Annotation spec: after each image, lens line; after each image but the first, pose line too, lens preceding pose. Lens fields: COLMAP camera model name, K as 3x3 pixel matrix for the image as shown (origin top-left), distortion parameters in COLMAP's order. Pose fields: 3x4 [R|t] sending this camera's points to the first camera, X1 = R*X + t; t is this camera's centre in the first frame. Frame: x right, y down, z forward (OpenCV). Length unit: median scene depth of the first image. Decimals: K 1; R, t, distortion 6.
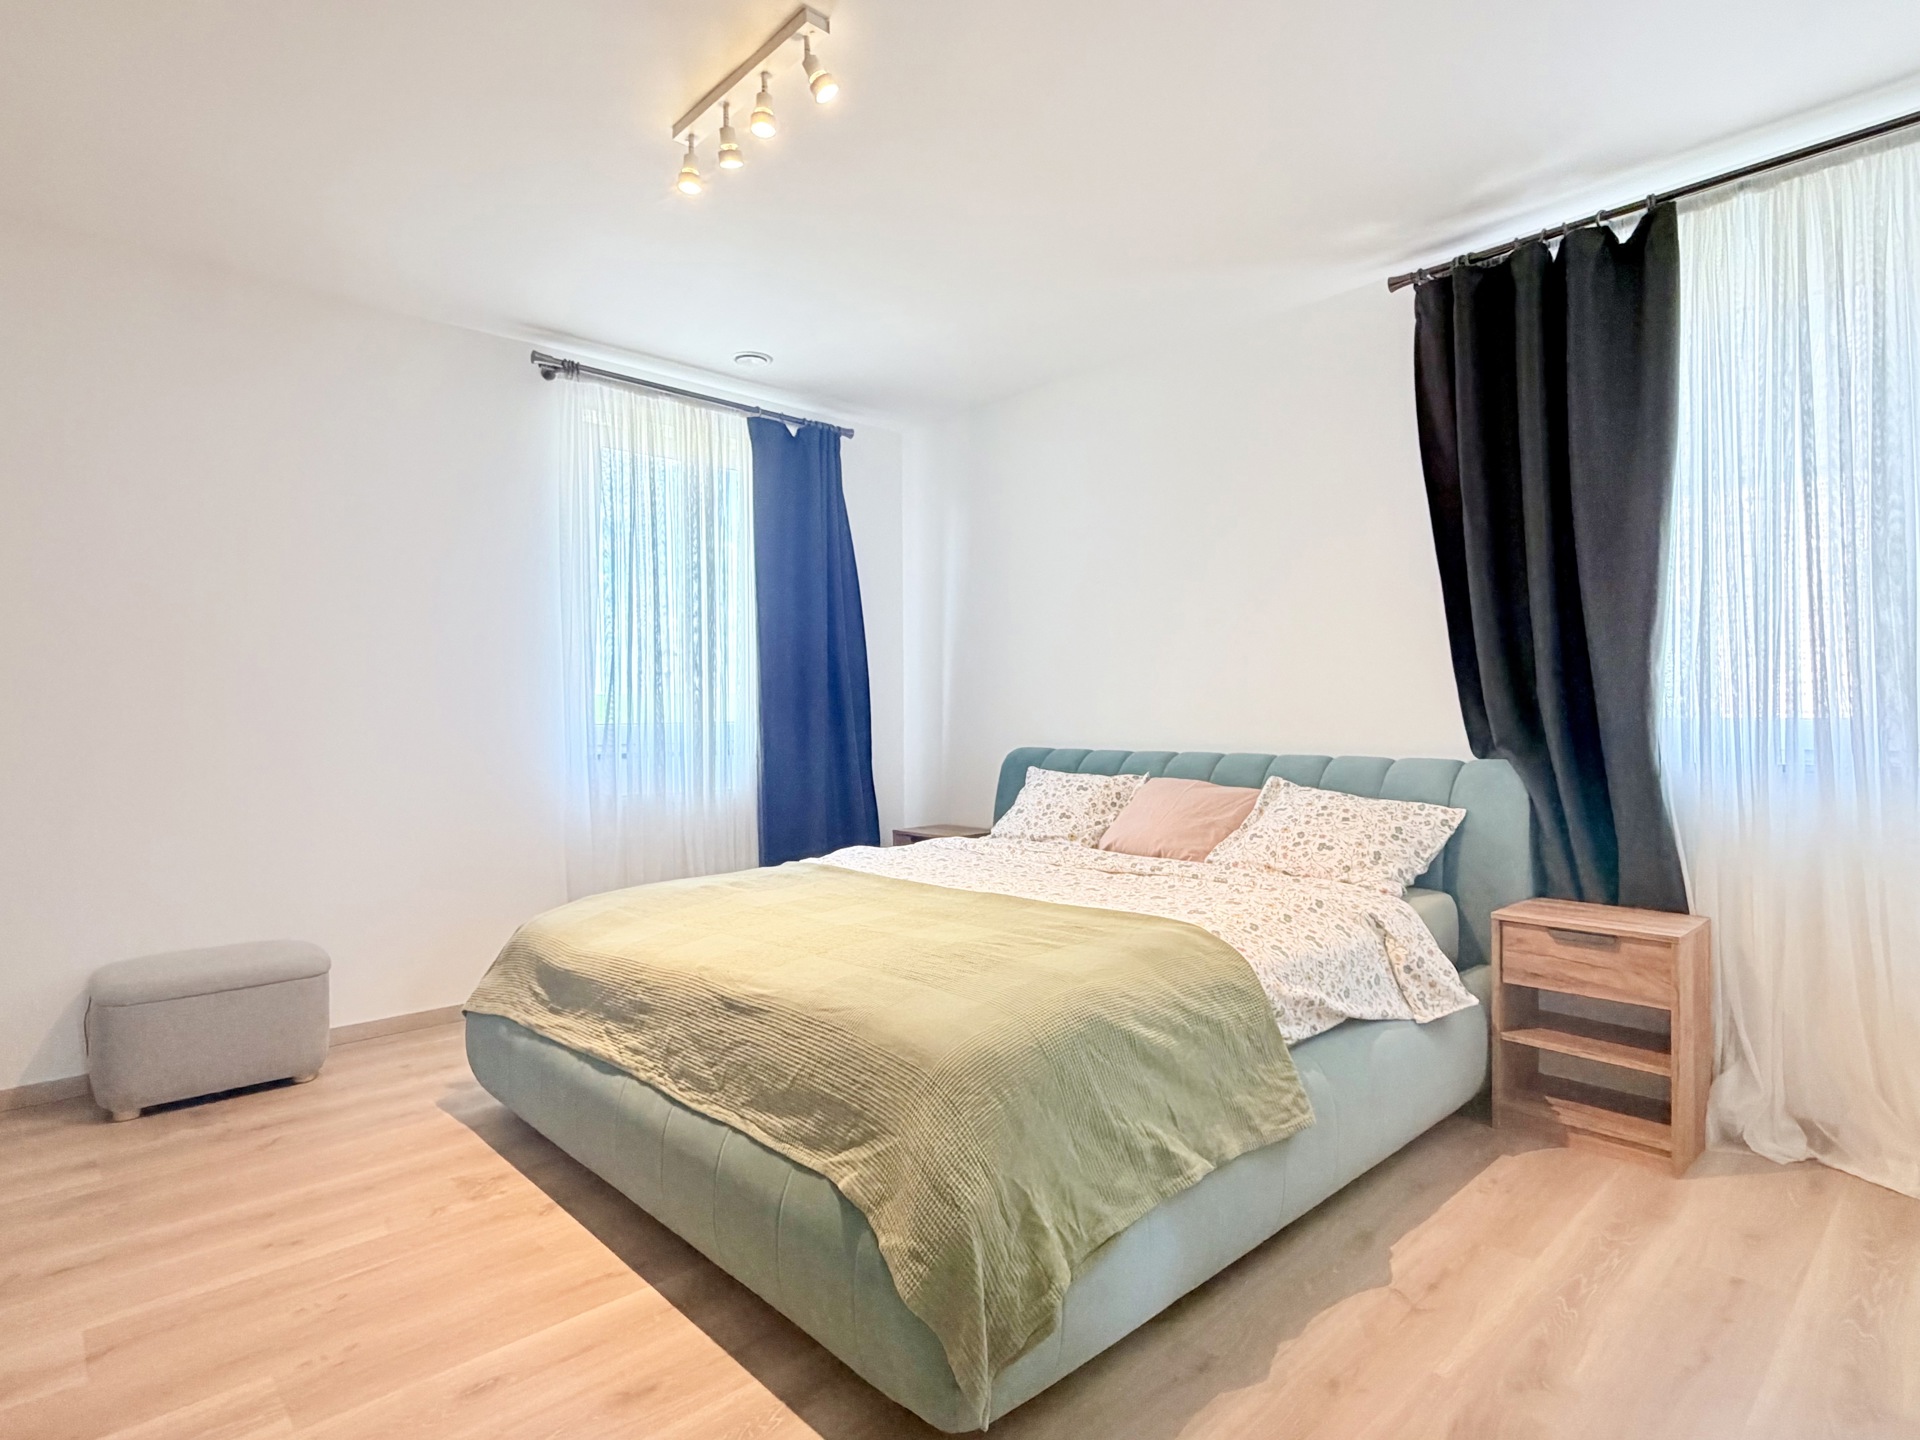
lens RADIAL K [[1017.7, 0, 961.8], [0, 1017.7, 721.3], [0, 0, 1]] dist [-0.003139, 0.001454]
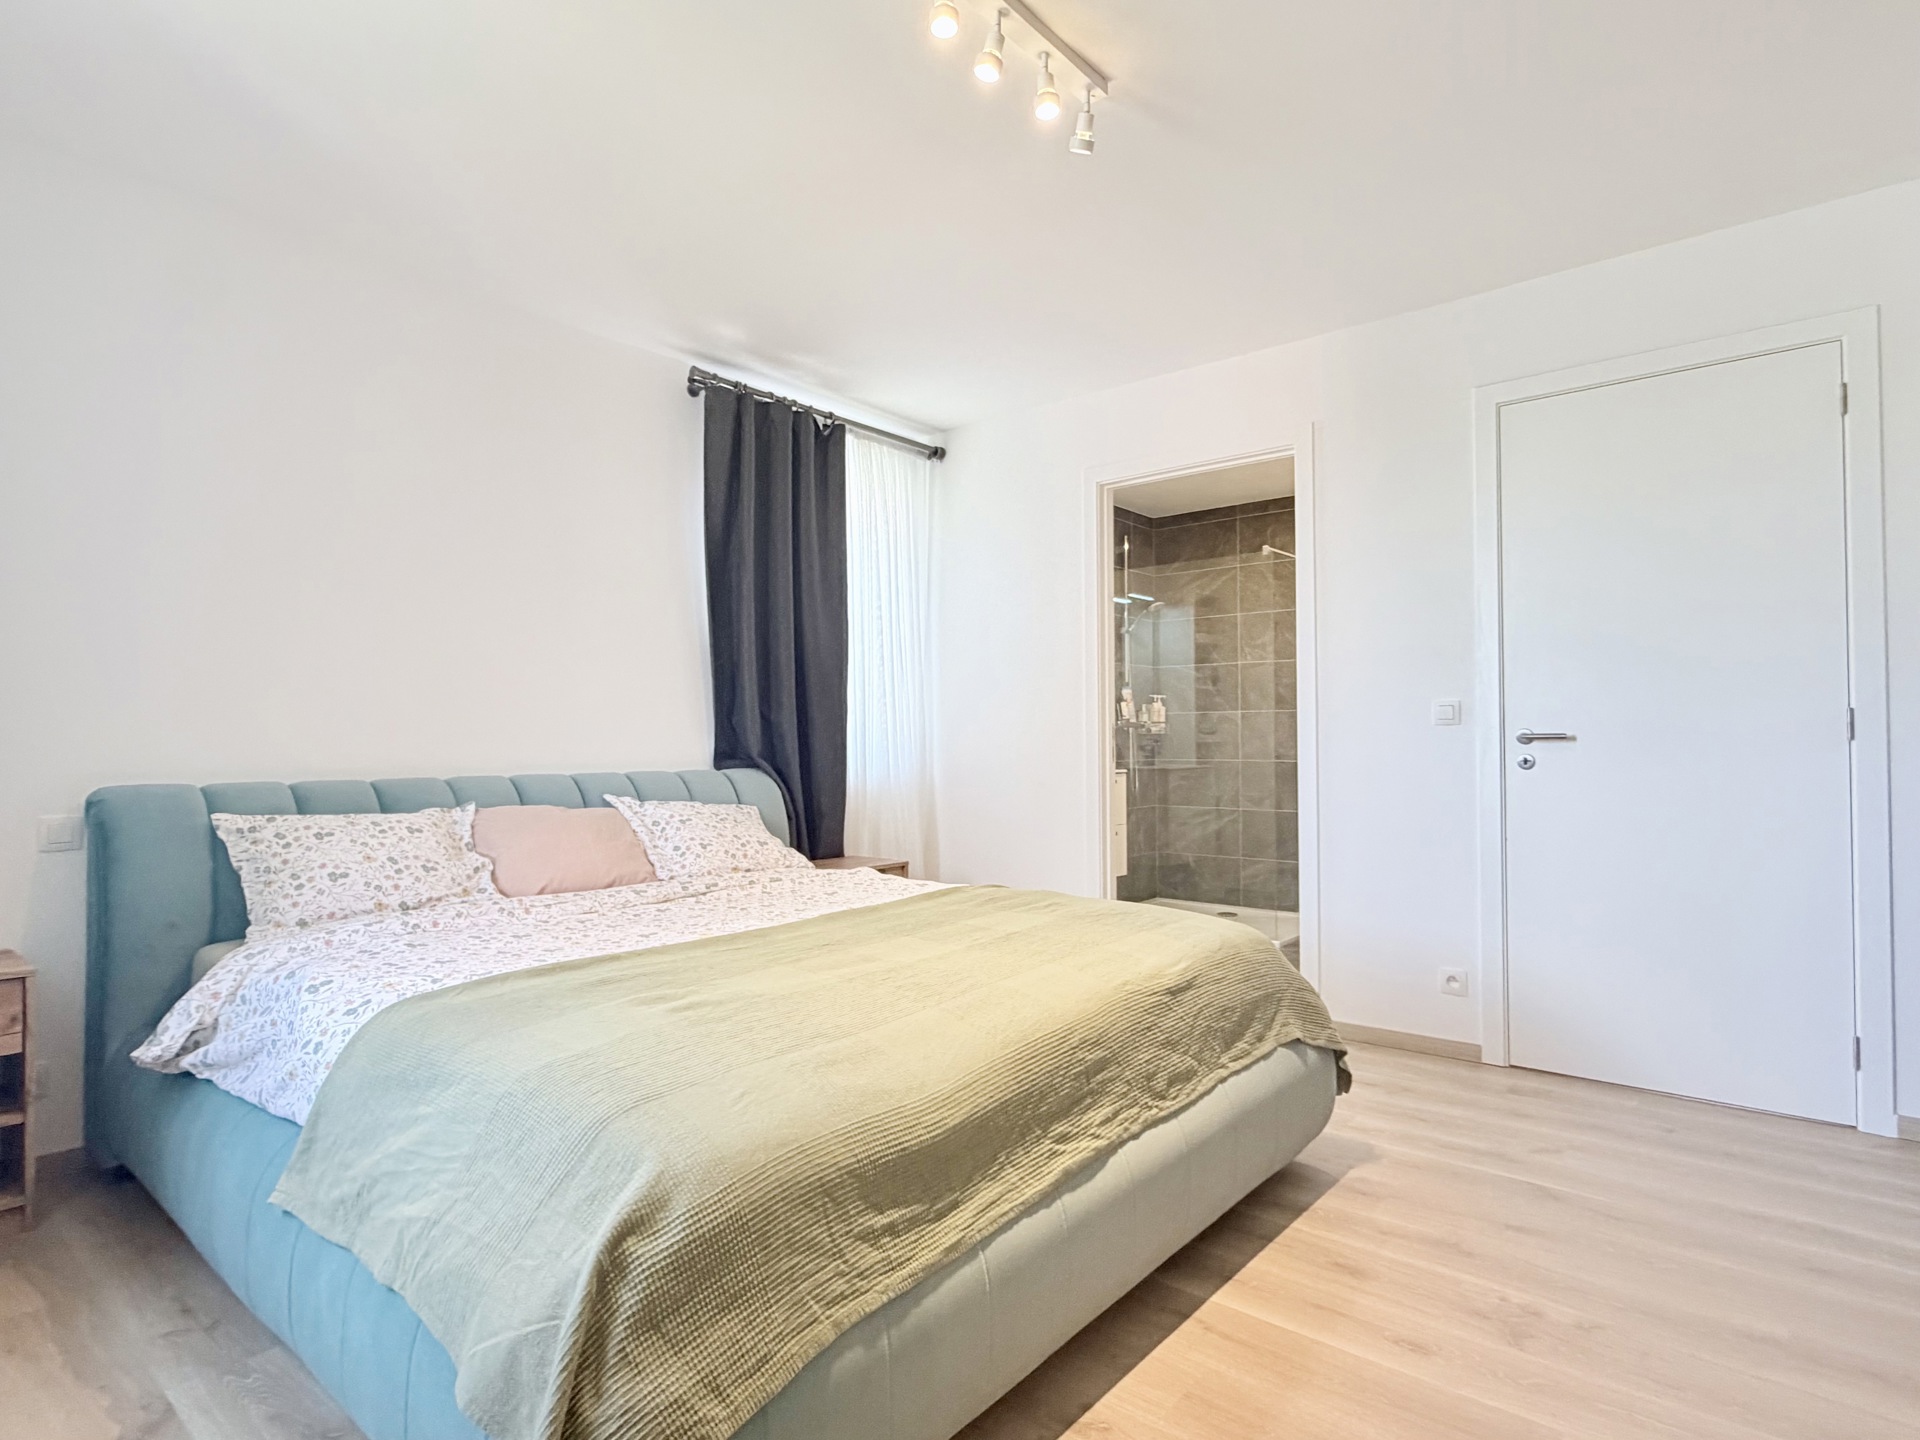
lens RADIAL K [[1017.7, 0, 964.3], [0, 1017.7, 720.2], [0, 0, 1]] dist [-0.003139, 0.001454]
pose [[-0.122155, 0.029914, 0.992060, -1.131324], [0.010485, 0.999529, -0.028848, 0.021652], [-0.992456, 0.006878, -0.122411, 1.207514]]
